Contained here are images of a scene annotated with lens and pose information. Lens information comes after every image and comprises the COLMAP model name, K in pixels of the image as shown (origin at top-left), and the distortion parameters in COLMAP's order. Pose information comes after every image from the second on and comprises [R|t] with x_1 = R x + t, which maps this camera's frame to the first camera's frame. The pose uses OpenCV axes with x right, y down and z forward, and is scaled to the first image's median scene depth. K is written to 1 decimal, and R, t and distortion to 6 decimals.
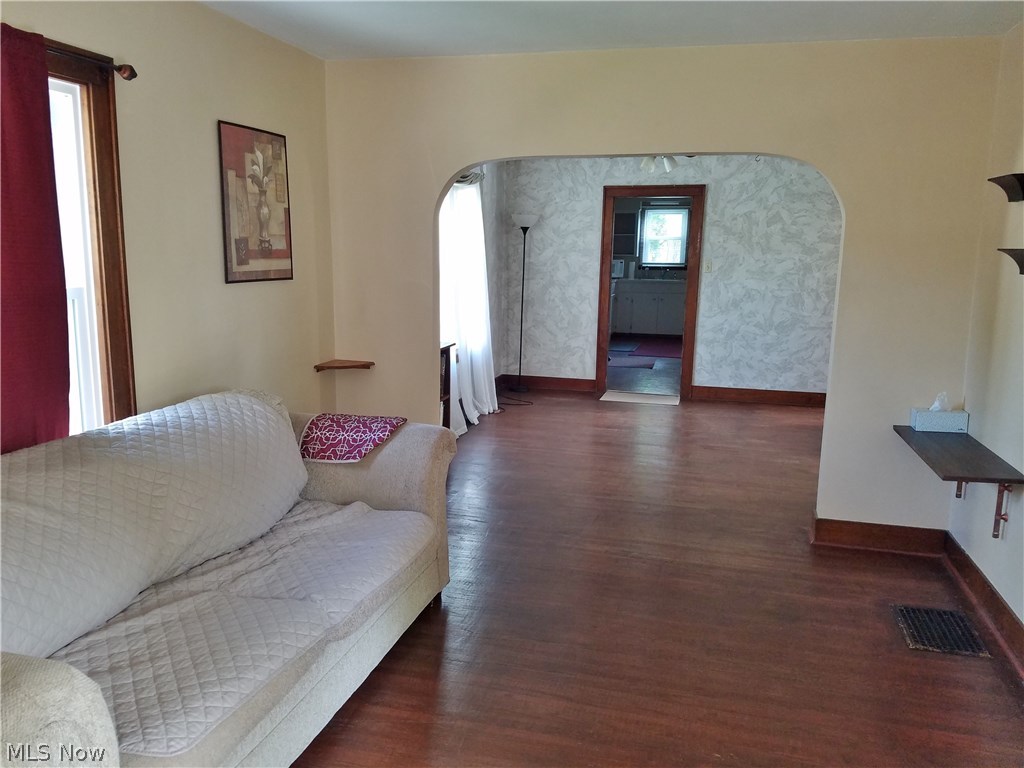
lens RADIAL K [[769.0, 0, 468.5], [0, 769.0, 399.6], [0, 0, 1]] dist [0.001376, -0.040133]
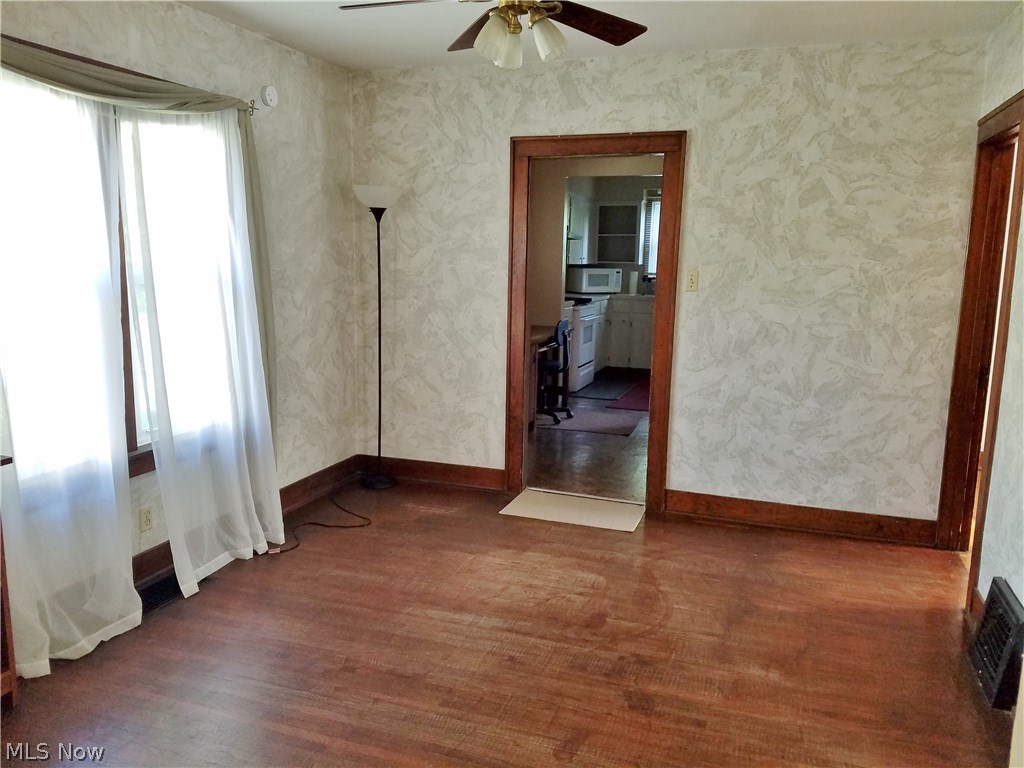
lens RADIAL K [[886.7, 0, 448.2], [0, 886.7, 394.6], [0, 0, 1]] dist [0.082567, -0.189794]
pose [[0.999592, 0.015498, -0.023979, 0.151239], [-0.016393, 0.999158, -0.037608, -0.063055], [0.023376, 0.037986, 0.999005, 0.353514]]
